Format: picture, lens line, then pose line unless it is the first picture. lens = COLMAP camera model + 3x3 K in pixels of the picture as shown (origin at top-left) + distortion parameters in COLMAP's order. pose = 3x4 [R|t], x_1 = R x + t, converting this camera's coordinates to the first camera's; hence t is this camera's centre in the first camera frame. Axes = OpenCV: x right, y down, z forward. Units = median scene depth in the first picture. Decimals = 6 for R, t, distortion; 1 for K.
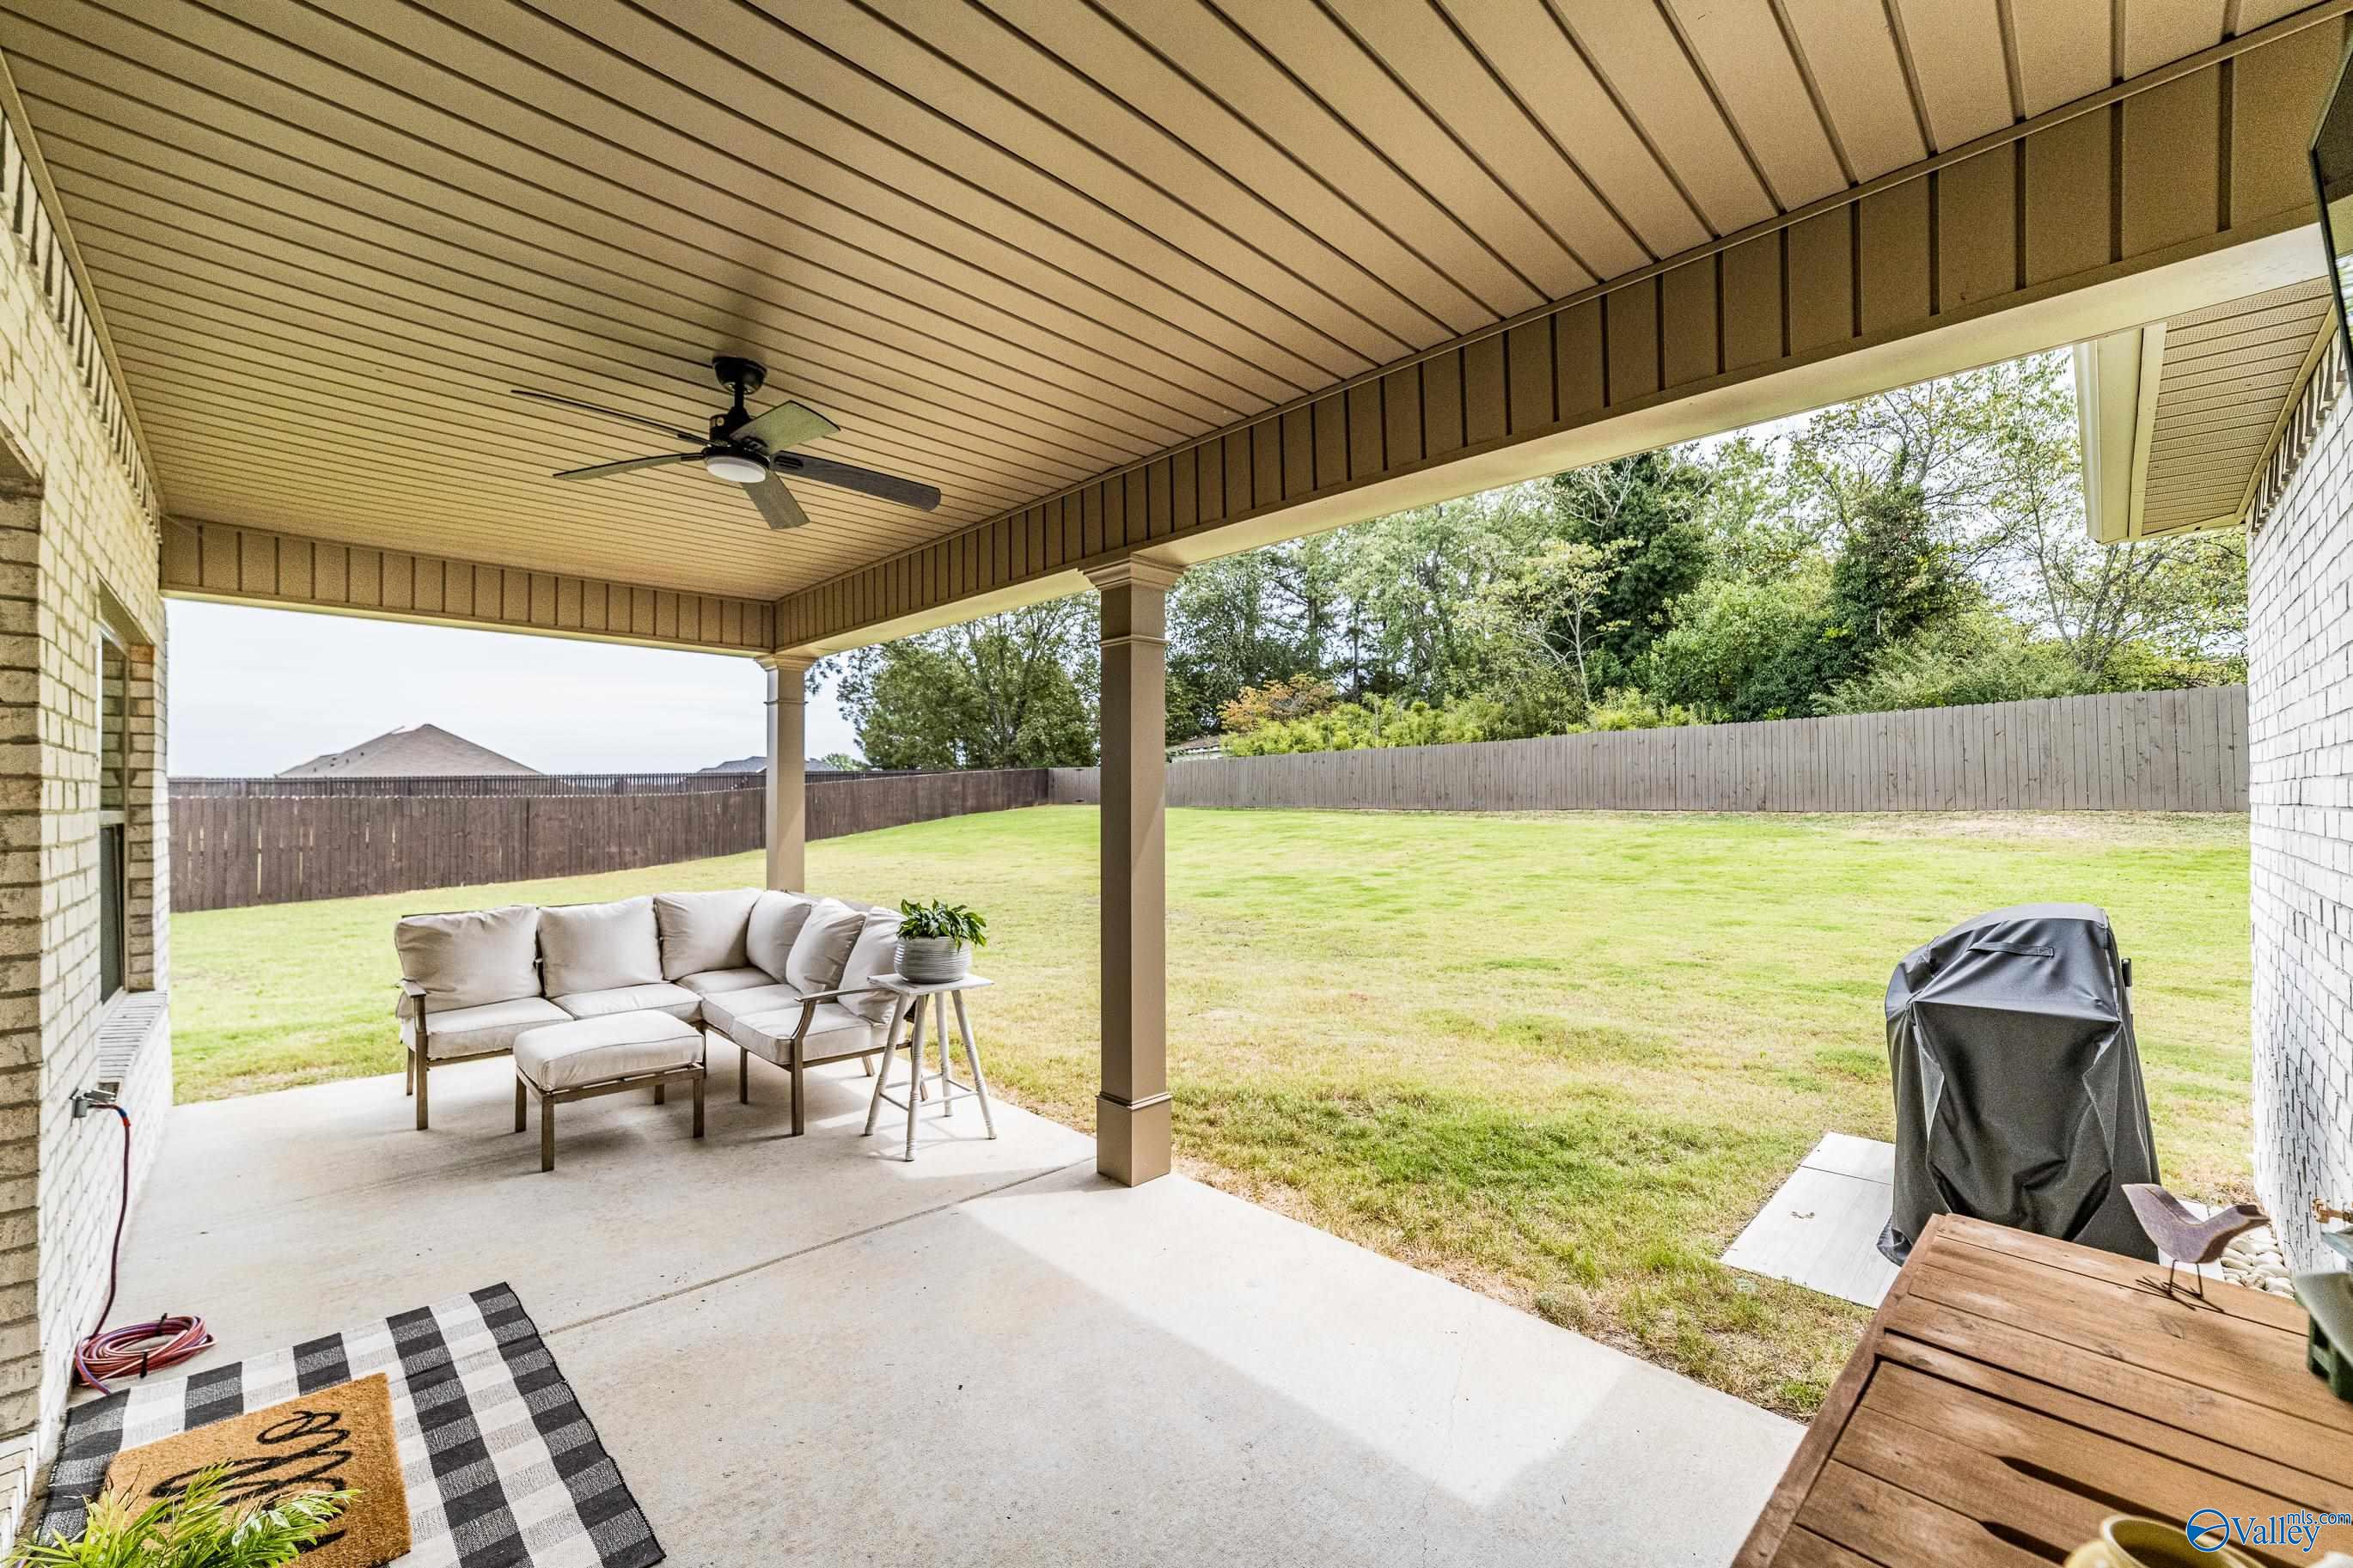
lens RADIAL K [[917.1, 0, 1167.1], [0, 917.1, 792.4], [0, 0, 1]] dist [-0.015438, 0.005687]
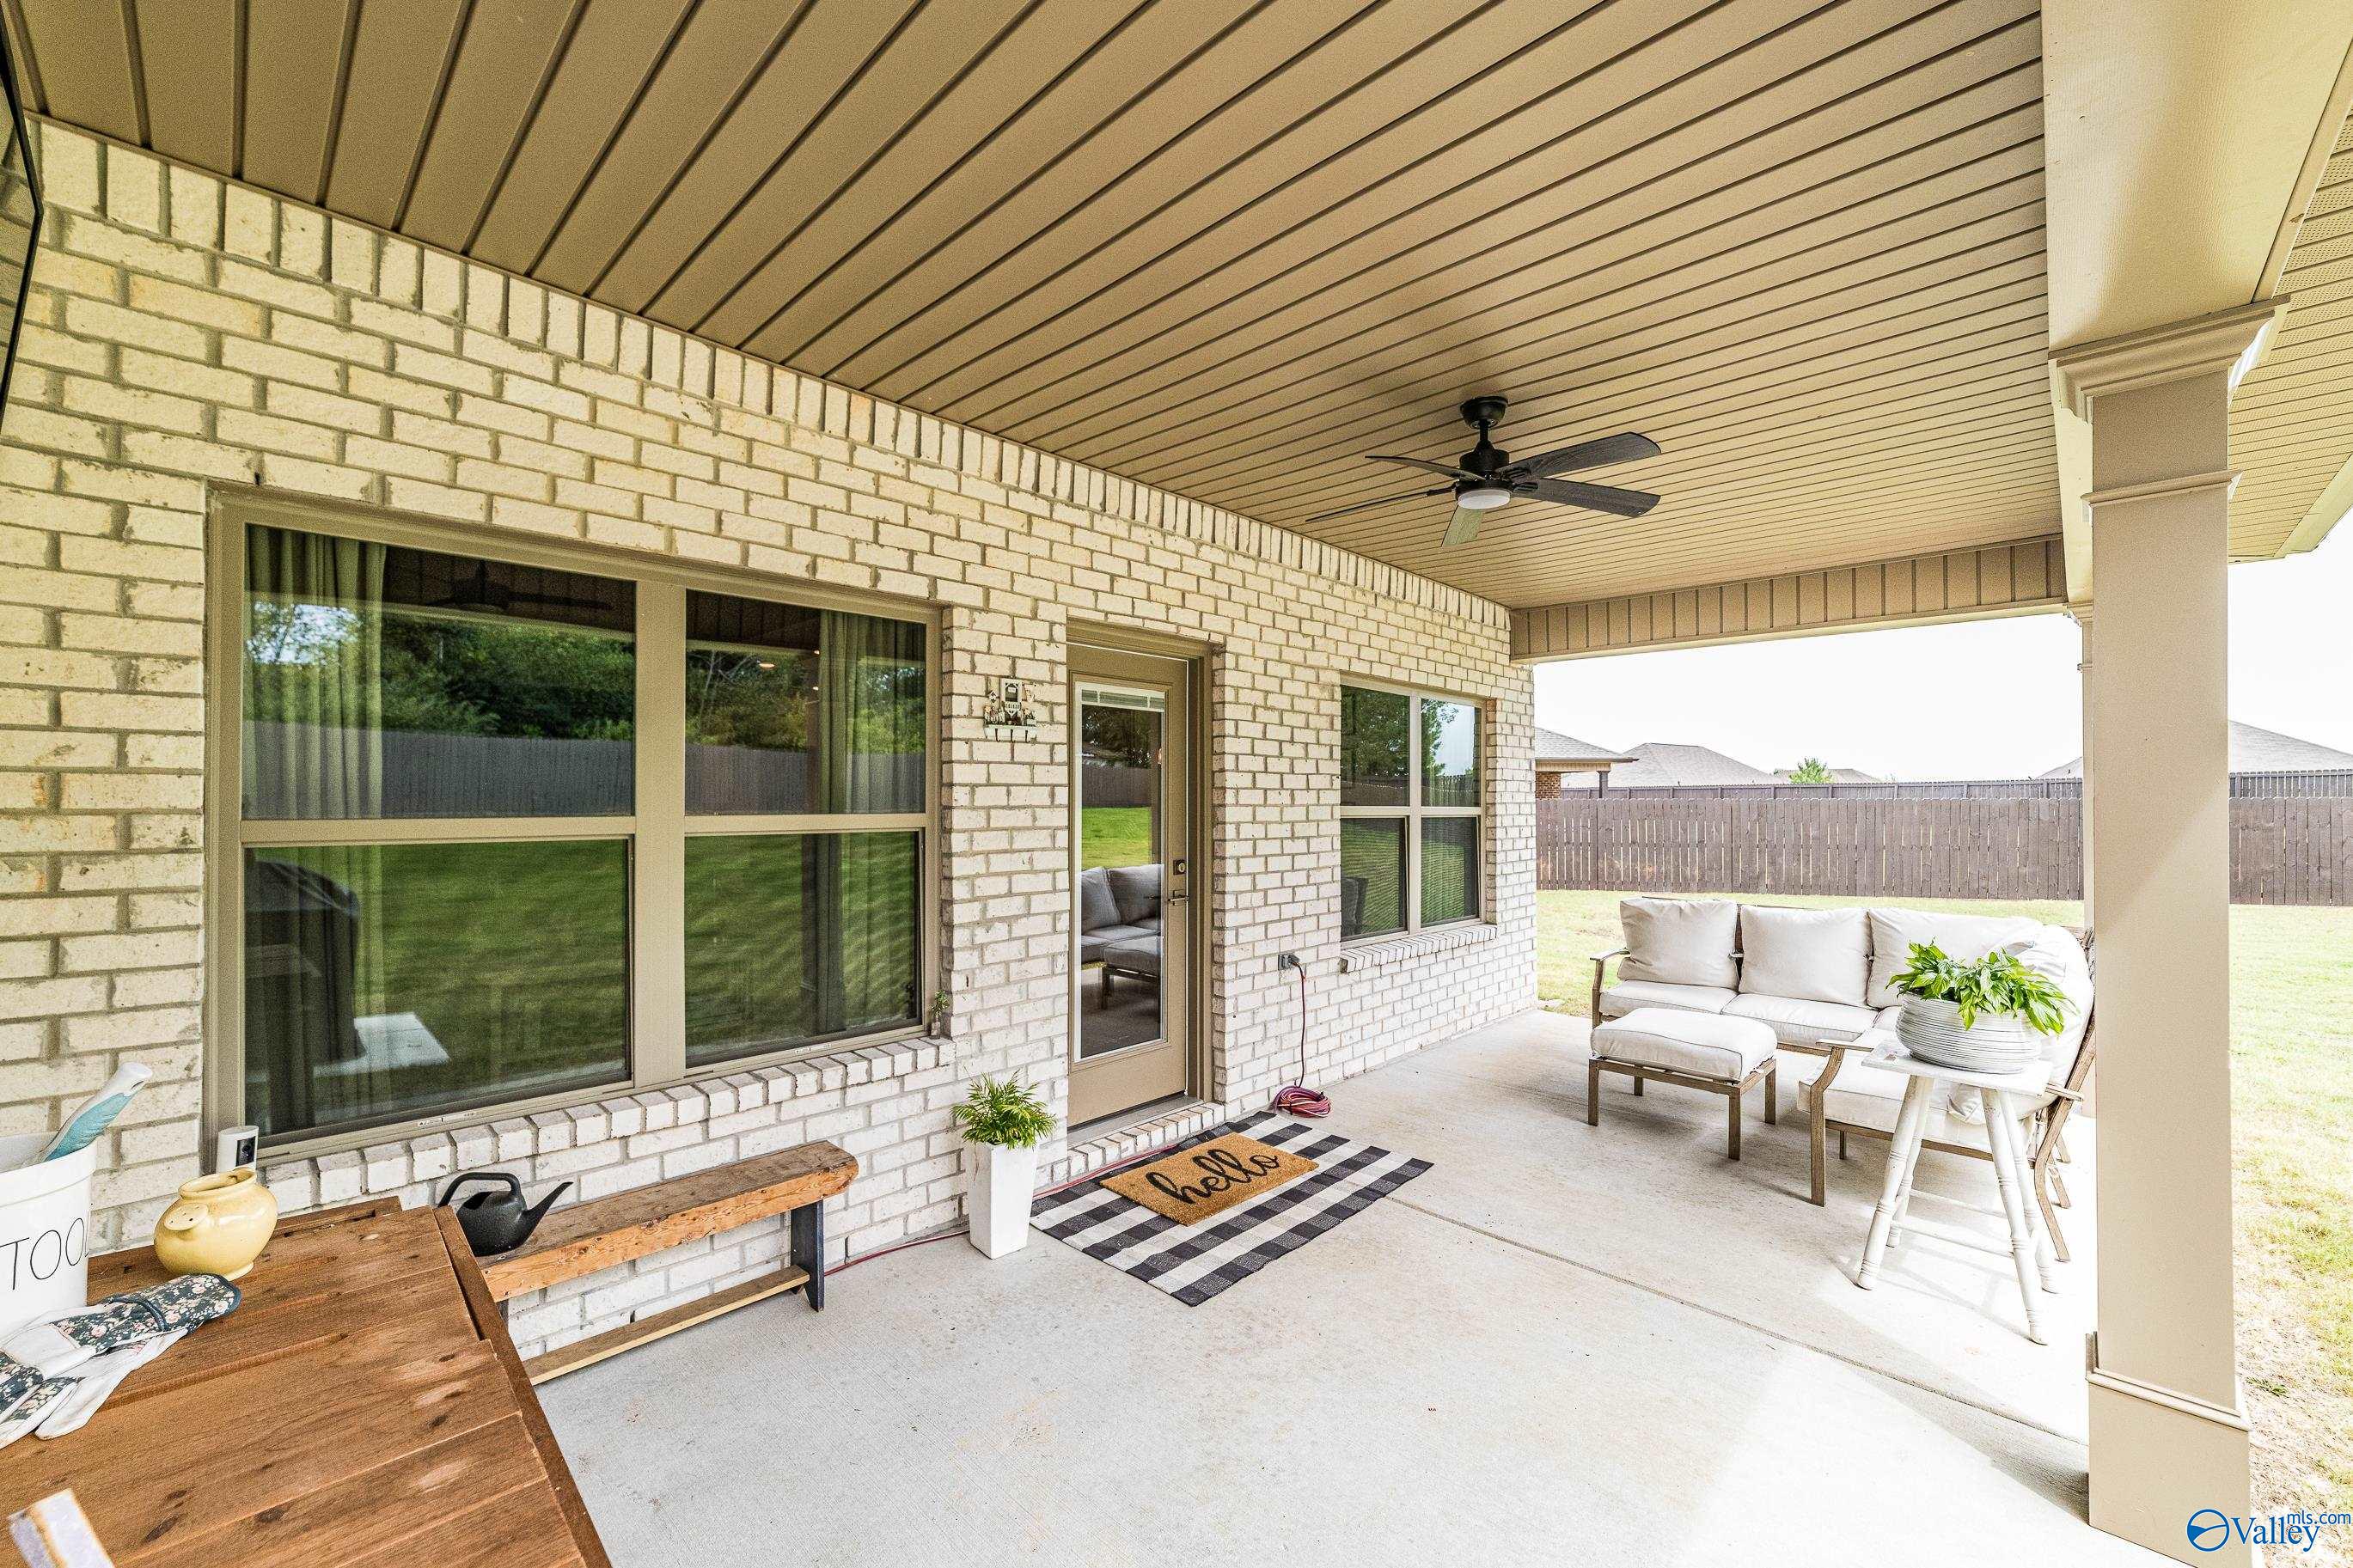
lens RADIAL K [[917.1, 0, 1169.8], [0, 917.1, 791.7], [0, 0, 1]] dist [-0.015438, 0.005687]
pose [[0.051542, -0.008490, -0.998635, 0.489135], [0.005382, 0.999952, -0.008224, 0.004062], [0.998656, -0.004950, 0.051585, 0.456866]]
